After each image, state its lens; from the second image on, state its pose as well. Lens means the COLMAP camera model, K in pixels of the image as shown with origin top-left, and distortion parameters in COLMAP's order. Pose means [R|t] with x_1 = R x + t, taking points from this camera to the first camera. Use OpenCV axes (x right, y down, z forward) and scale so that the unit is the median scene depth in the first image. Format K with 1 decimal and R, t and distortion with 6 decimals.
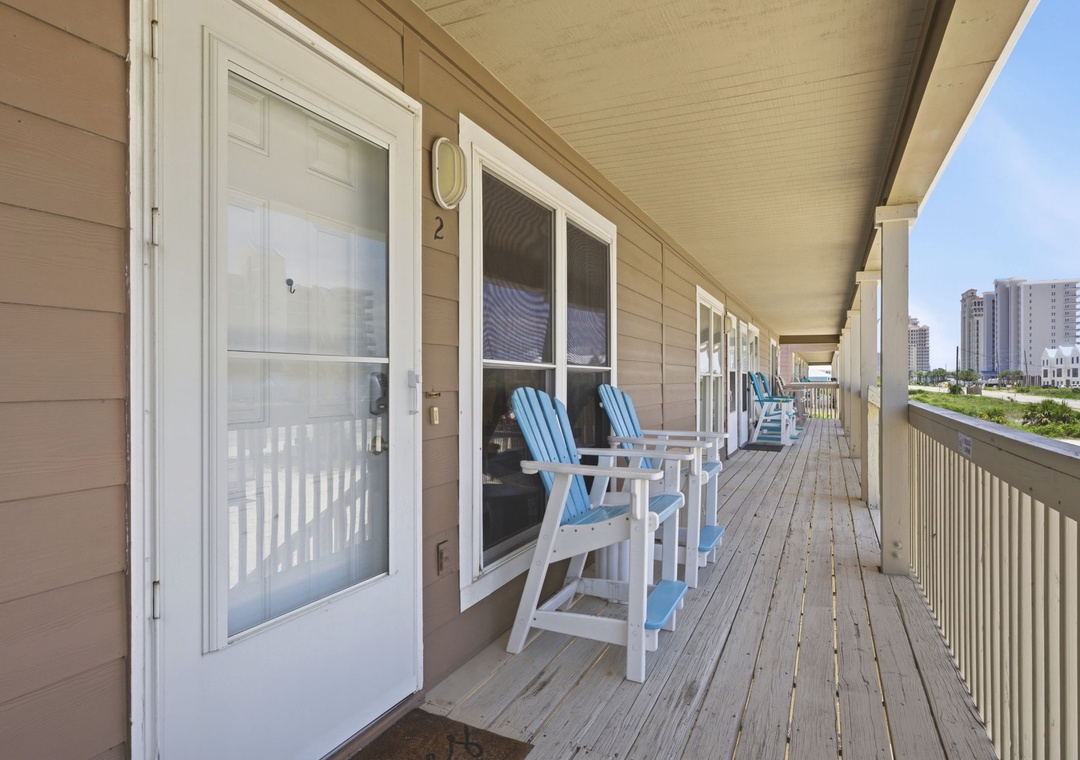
lens RADIAL K [[607.7, 0, 539.0], [0, 607.7, 378.9], [0, 0, 1]] dist [0.000209, 0.000004]
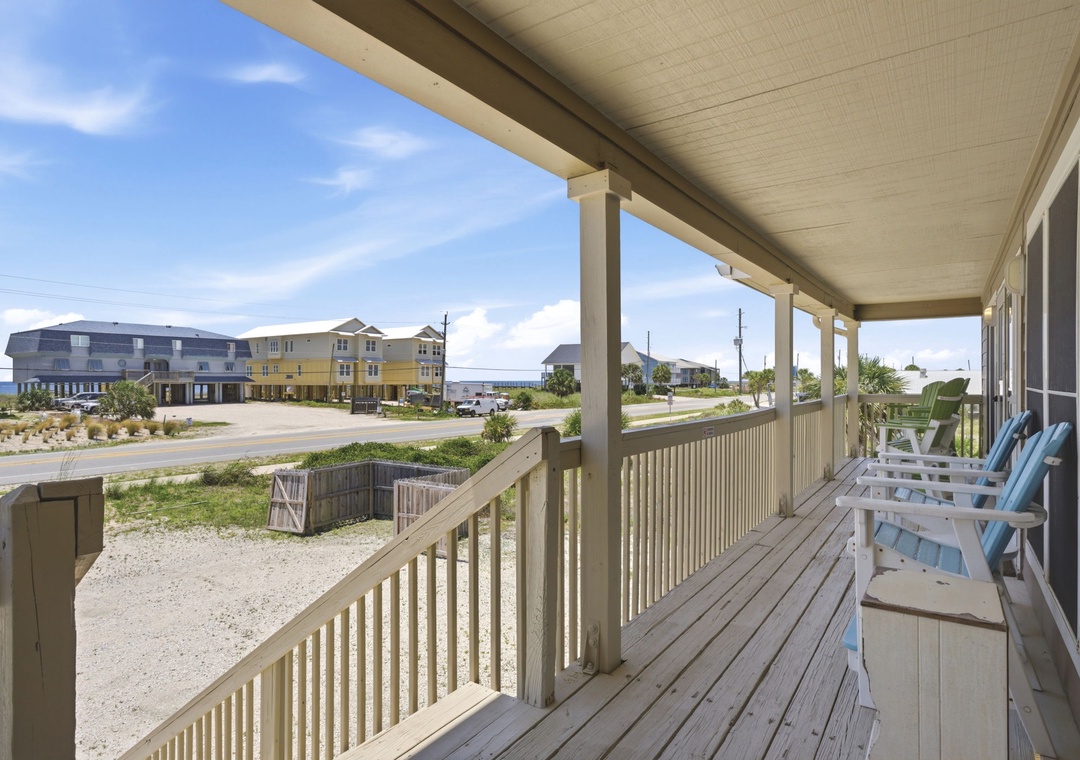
lens RADIAL K [[607.7, 0, 541.5], [0, 607.7, 380.6], [0, 0, 1]] dist [0.000209, 0.000004]
pose [[-0.989658, 0.006395, 0.143305, 0.514152], [0.005022, 0.999938, -0.009946, -0.021205], [-0.143360, -0.009124, -0.989629, 1.643613]]
